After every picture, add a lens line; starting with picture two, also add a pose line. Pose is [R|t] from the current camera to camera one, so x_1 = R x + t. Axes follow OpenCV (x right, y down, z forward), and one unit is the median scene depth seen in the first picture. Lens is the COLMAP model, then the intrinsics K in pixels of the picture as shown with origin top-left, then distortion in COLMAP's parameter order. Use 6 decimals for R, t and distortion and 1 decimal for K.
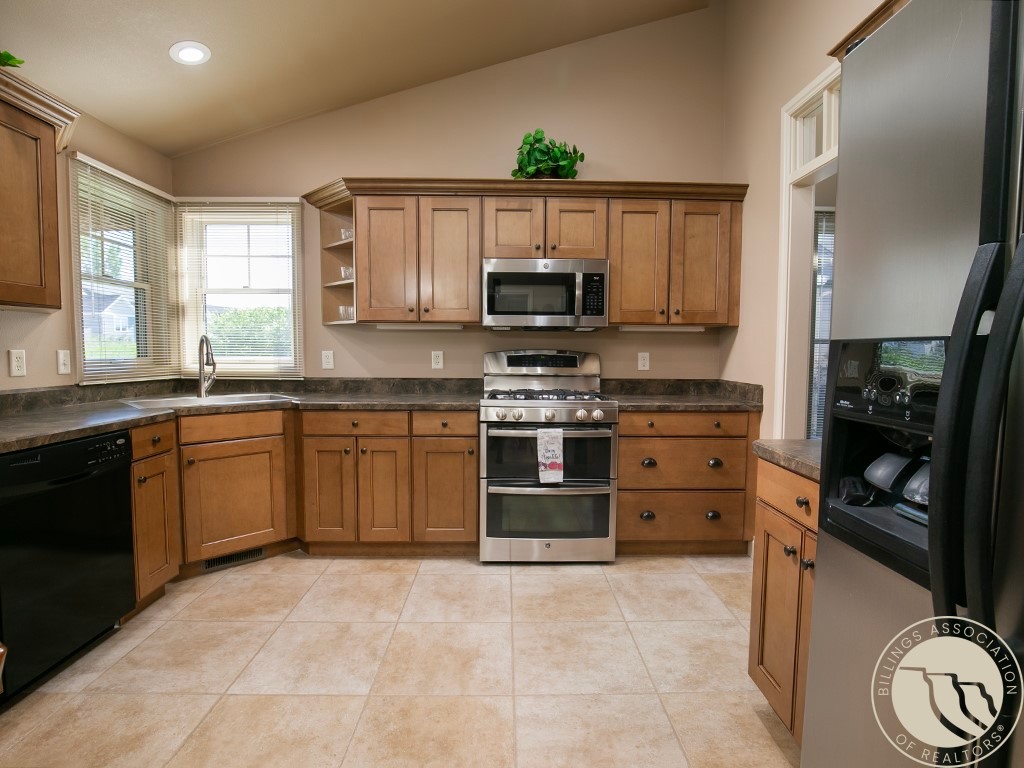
lens RADIAL K [[530.6, 0, 514.8], [0, 530.6, 380.4], [0, 0, 1]] dist [-0.031867, 0.005382]
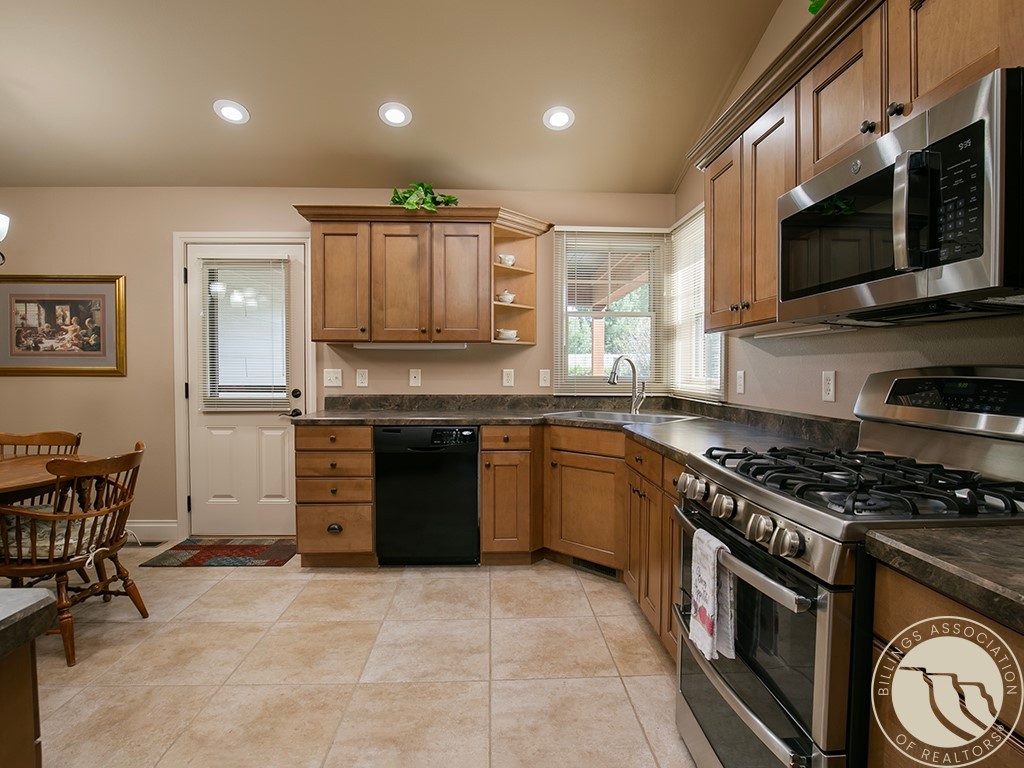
lens RADIAL K [[530.6, 0, 519.1], [0, 530.6, 381.5], [0, 0, 1]] dist [-0.031867, 0.005382]
pose [[0.036201, 0.017631, -0.999189, 0.497427], [-0.057098, 0.998248, 0.015546, -0.038957], [0.997712, 0.056489, 0.037144, 0.769924]]
